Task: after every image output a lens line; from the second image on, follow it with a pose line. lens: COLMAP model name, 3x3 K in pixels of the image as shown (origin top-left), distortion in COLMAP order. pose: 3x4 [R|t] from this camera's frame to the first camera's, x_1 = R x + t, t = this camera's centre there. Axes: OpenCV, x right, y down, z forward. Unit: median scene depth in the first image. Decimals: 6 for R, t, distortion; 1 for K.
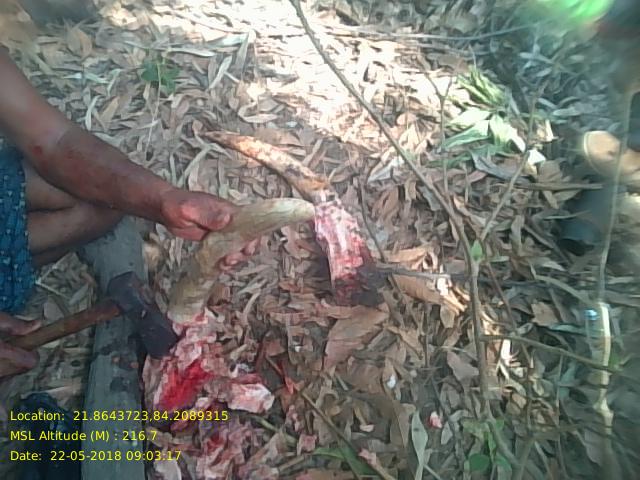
lens RADIAL K [[569.5, 0, 320.0], [0, 569.5, 240.0], [0, 0, 1]] dist [0.049335, -0.119493]
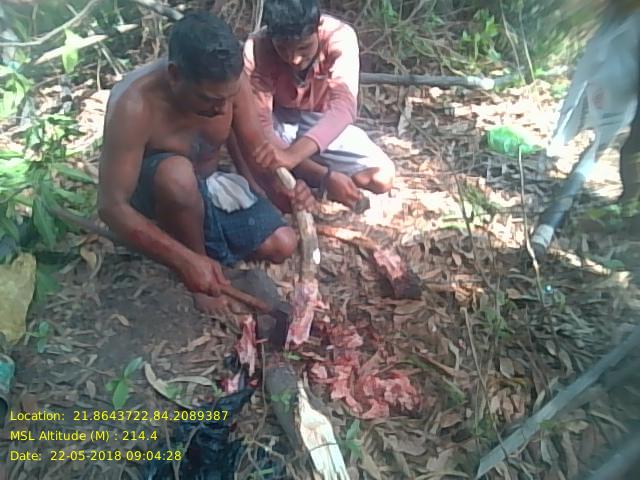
lens RADIAL K [[569.5, 0, 320.0], [0, 569.5, 240.0], [0, 0, 1]] dist [0.049335, -0.119493]
pose [[0.997300, -0.069257, 0.024433, -0.228888], [0.073437, 0.937137, -0.341147, 0.518521], [0.000730, 0.342020, 0.939693, -0.691043]]
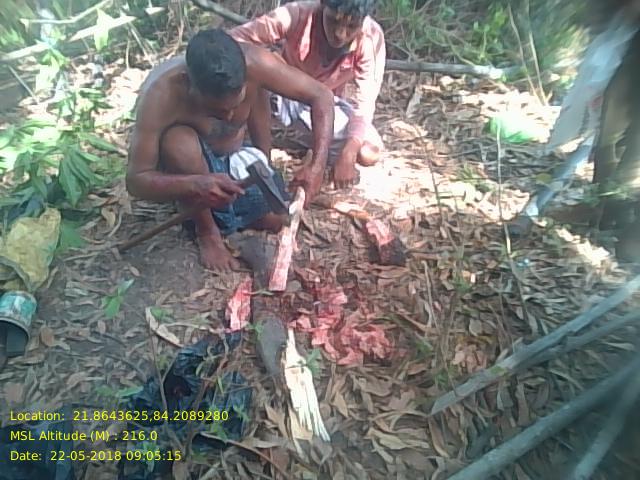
lens RADIAL K [[569.5, 0, 320.0], [0, 569.5, 240.0], [0, 0, 1]] dist [0.049335, -0.119493]
pose [[0.999161, -0.024777, -0.032619, -0.111258], [0.012378, 0.941725, -0.336156, 0.663281], [0.039047, 0.335470, 0.941241, -0.800808]]
